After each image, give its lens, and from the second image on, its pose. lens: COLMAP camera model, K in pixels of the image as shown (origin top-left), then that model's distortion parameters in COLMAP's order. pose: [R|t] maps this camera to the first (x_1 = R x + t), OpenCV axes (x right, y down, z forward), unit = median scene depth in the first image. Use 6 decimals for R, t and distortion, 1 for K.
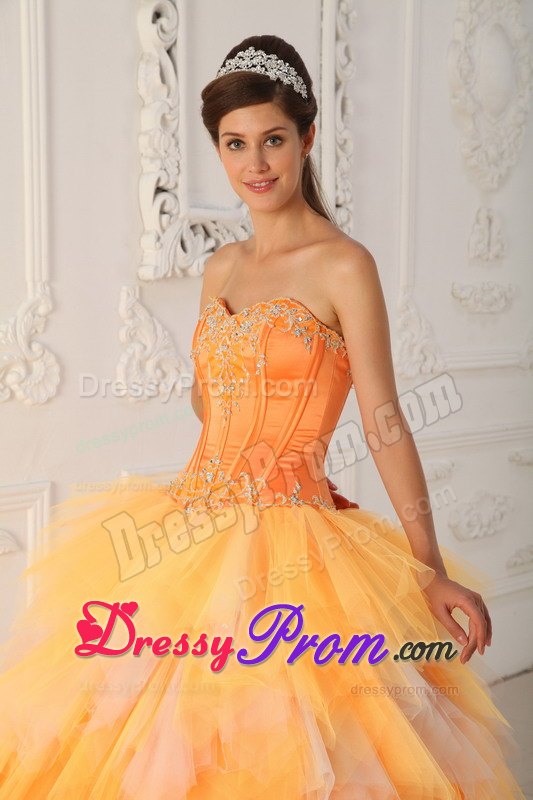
lens RADIAL K [[1296.2, 0, 269.1], [0, 1296.2, 403.2], [0, 0, 1]] dist [0.216063, 0.002921]
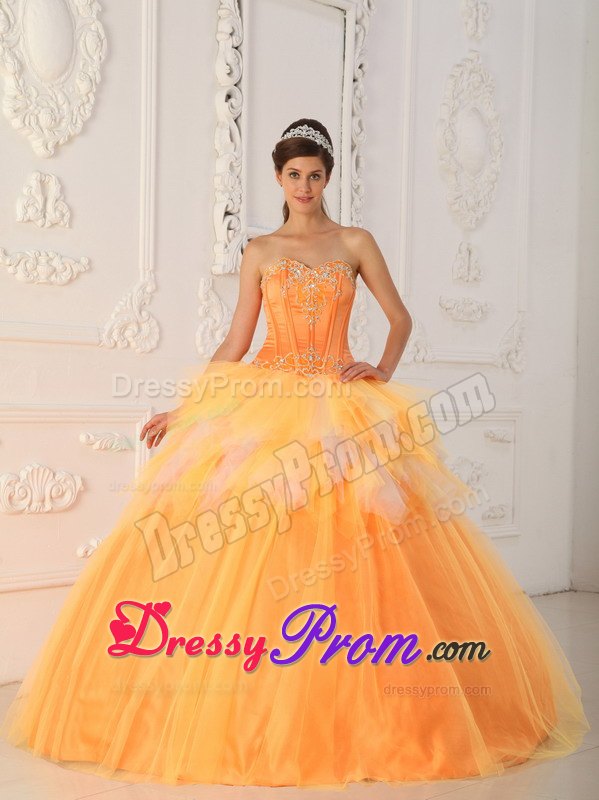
lens RADIAL K [[1418.0, 0, 299.5], [0, 1418.0, 400.0], [0, 0, 1]] dist [0.196701, 0.025431]
pose [[0.999894, 0.014508, 0.001140, -0.002904], [-0.014369, 0.996663, -0.080354, 0.163584], [-0.002302, 0.080329, 0.996766, -0.540063]]
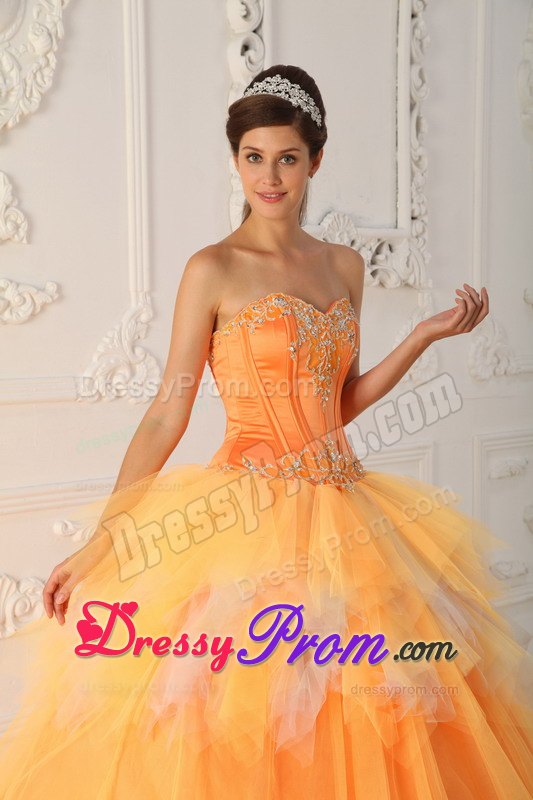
lens RADIAL K [[1296.2, 0, 269.1], [0, 1296.2, 403.2], [0, 0, 1]] dist [0.216063, 0.002921]
pose [[0.998051, -0.010819, -0.061457, -0.001366], [0.009939, 0.999844, -0.014621, 0.016299], [0.061605, 0.013982, 0.998003, -0.080224]]
